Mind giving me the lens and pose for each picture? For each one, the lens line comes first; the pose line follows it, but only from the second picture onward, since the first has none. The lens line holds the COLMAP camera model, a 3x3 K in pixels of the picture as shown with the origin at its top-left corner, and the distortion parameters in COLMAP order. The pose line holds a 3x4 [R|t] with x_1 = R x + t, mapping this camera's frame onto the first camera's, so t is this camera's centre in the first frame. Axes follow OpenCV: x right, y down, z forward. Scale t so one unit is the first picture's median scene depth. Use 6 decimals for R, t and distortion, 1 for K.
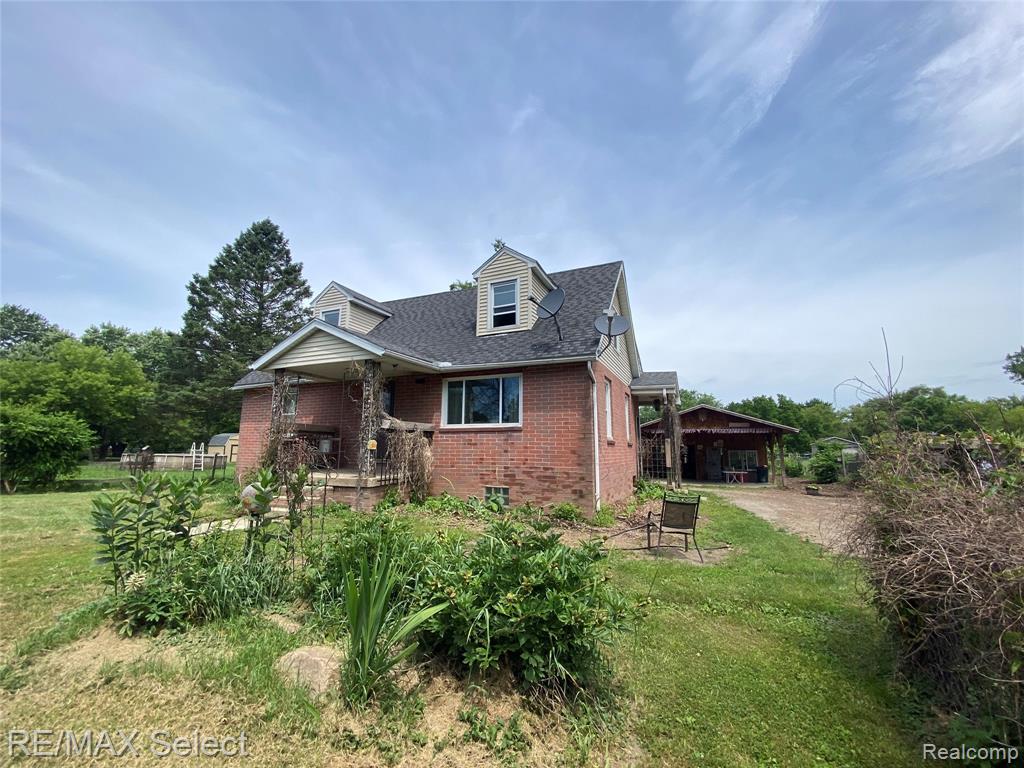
lens RADIAL K [[415.8, 0, 503.6], [0, 415.8, 379.6], [0, 0, 1]] dist [0.001112, -0.012464]
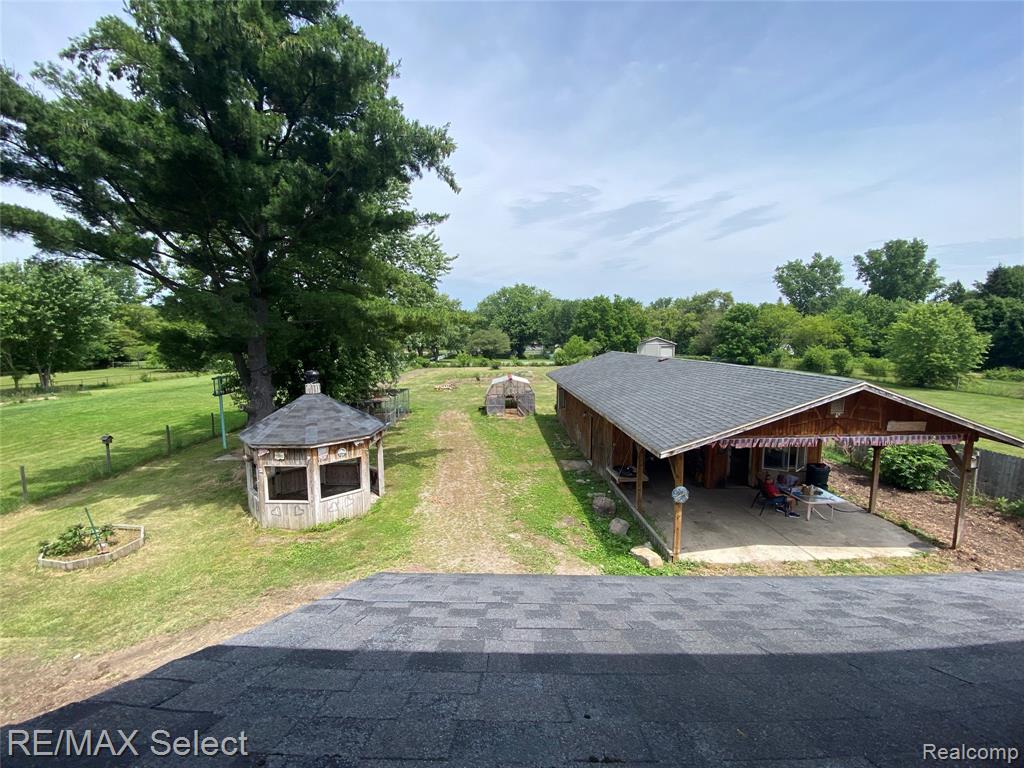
lens RADIAL K [[415.8, 0, 503.6], [0, 415.8, 383.4], [0, 0, 1]] dist [0.001112, -0.012464]
pose [[0.916039, -0.053439, 0.397512, 0.036343], [-0.058157, 0.962914, 0.263466, -0.052549], [-0.396849, -0.264464, 0.878959, 1.882732]]
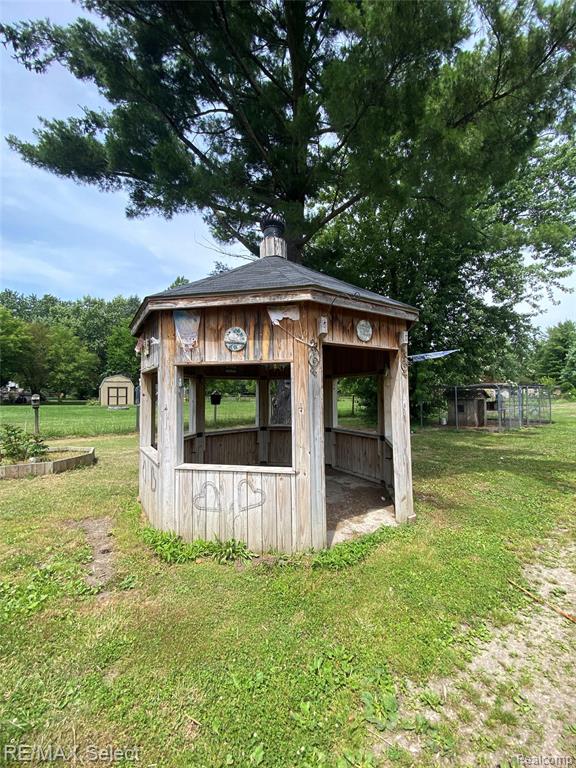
lens RADIAL K [[311.8, 0, 287.2], [0, 311.8, 379.8], [0, 0, 1]] dist [0.001112, -0.012464]
pose [[0.856051, -0.032950, -0.515840, 0.296909], [0.099191, 0.989891, 0.101380, 0.544247], [0.507285, -0.137953, 0.850665, 2.910359]]
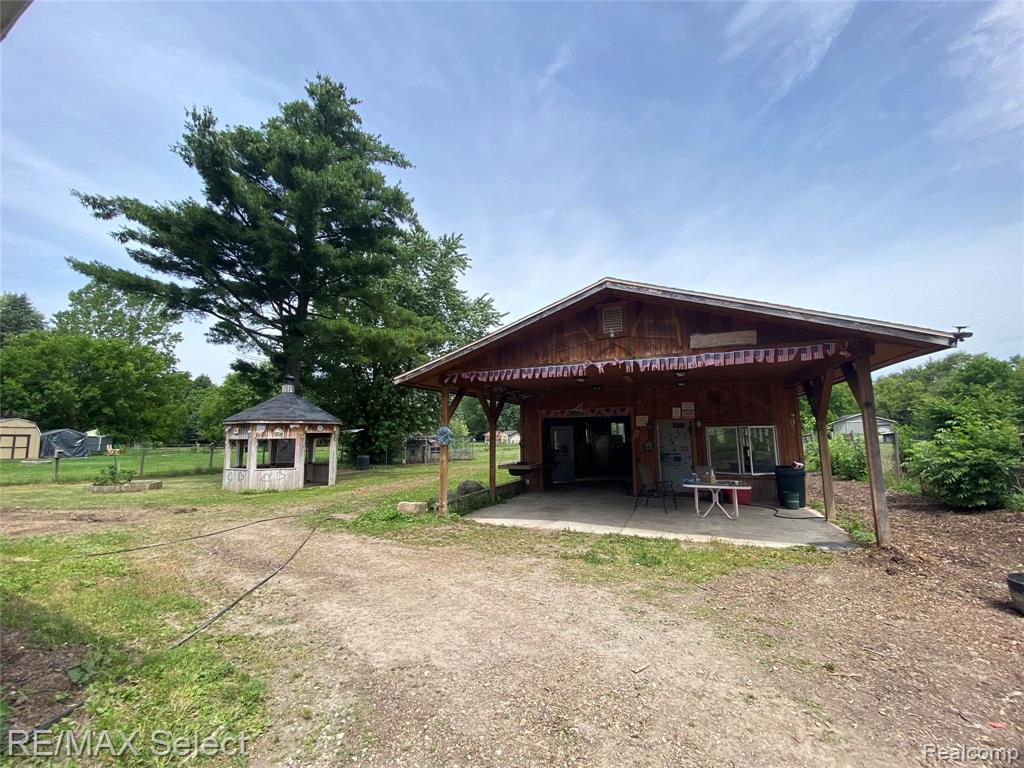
lens RADIAL K [[415.8, 0, 504.0], [0, 415.8, 385.0], [0, 0, 1]] dist [0.001112, -0.012464]
pose [[0.999674, -0.018756, -0.017321, 0.964134], [0.019581, 0.998619, 0.048755, 0.290984], [0.016383, -0.049078, 0.998661, 1.620768]]
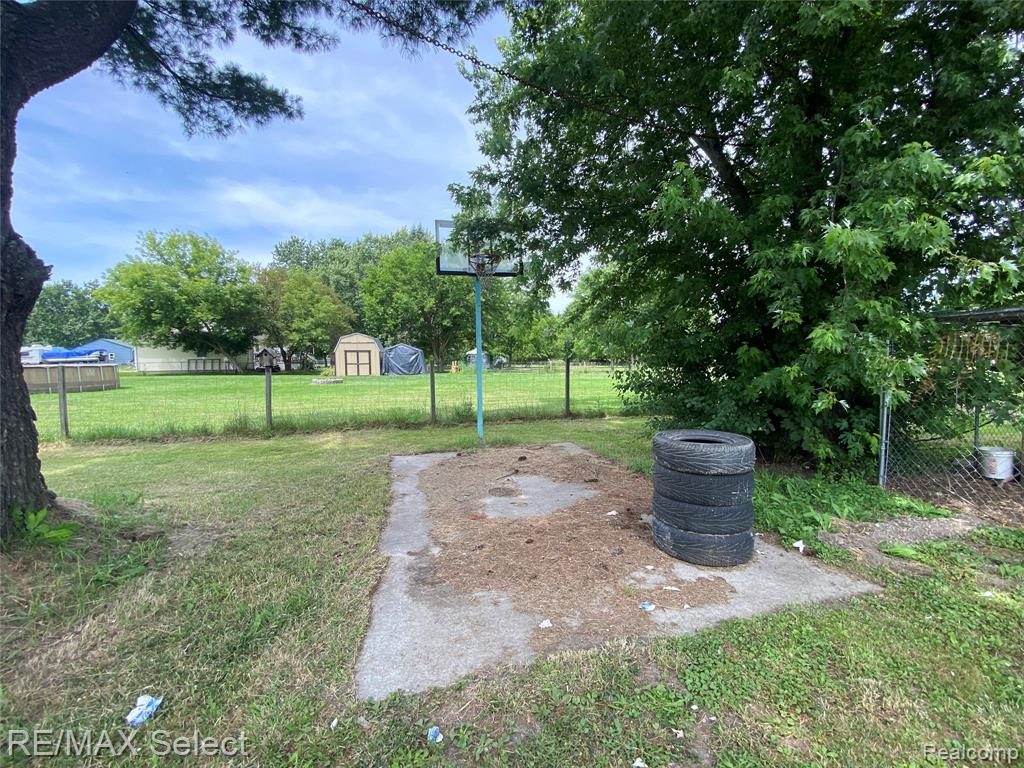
lens RADIAL K [[415.8, 0, 514.4], [0, 415.8, 381.0], [0, 0, 1]] dist [0.001112, -0.012464]
pose [[0.617350, 0.026236, -0.786251, 0.192474], [0.147581, 0.977837, 0.148507, 0.733179], [0.772722, -0.207716, 0.599796, 3.898644]]
